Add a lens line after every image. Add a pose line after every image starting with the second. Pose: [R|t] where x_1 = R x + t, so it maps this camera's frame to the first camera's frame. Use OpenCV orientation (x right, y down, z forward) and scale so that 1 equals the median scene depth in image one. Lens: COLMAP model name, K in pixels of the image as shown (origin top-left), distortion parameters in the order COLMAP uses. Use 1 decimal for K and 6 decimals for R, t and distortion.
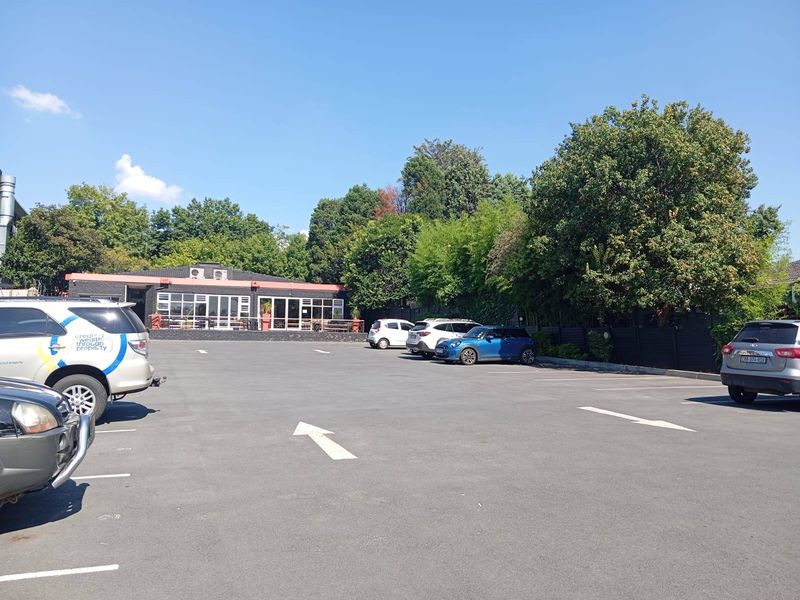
lens RADIAL K [[649.2, 0, 400.0], [0, 649.2, 300.0], [0, 0, 1]] dist [0.099302, -0.195426]
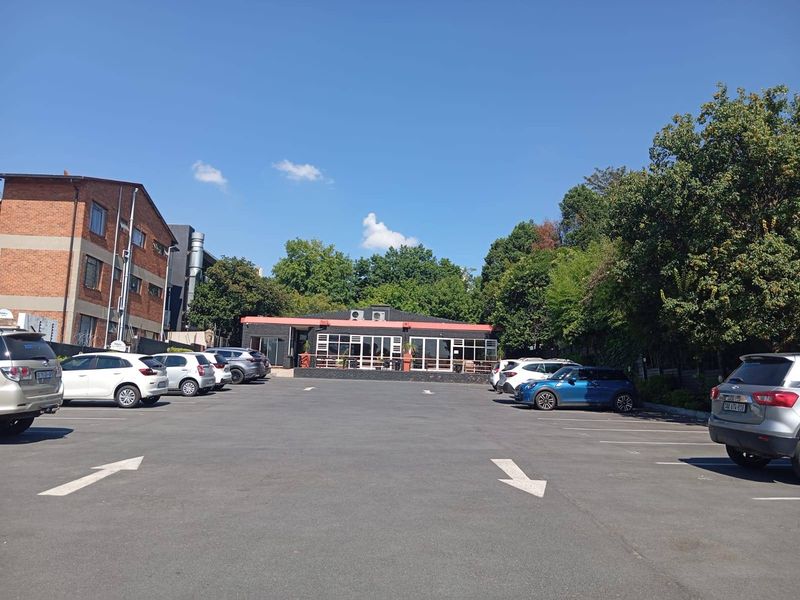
lens RADIAL K [[649.2, 0, 400.0], [0, 649.2, 300.0], [0, 0, 1]] dist [0.099302, -0.195426]
pose [[0.939736, -0.024027, -0.341057, 0.118281], [0.000974, 0.997712, -0.067605, 0.005650], [0.341901, 0.063198, 0.937609, 0.049986]]
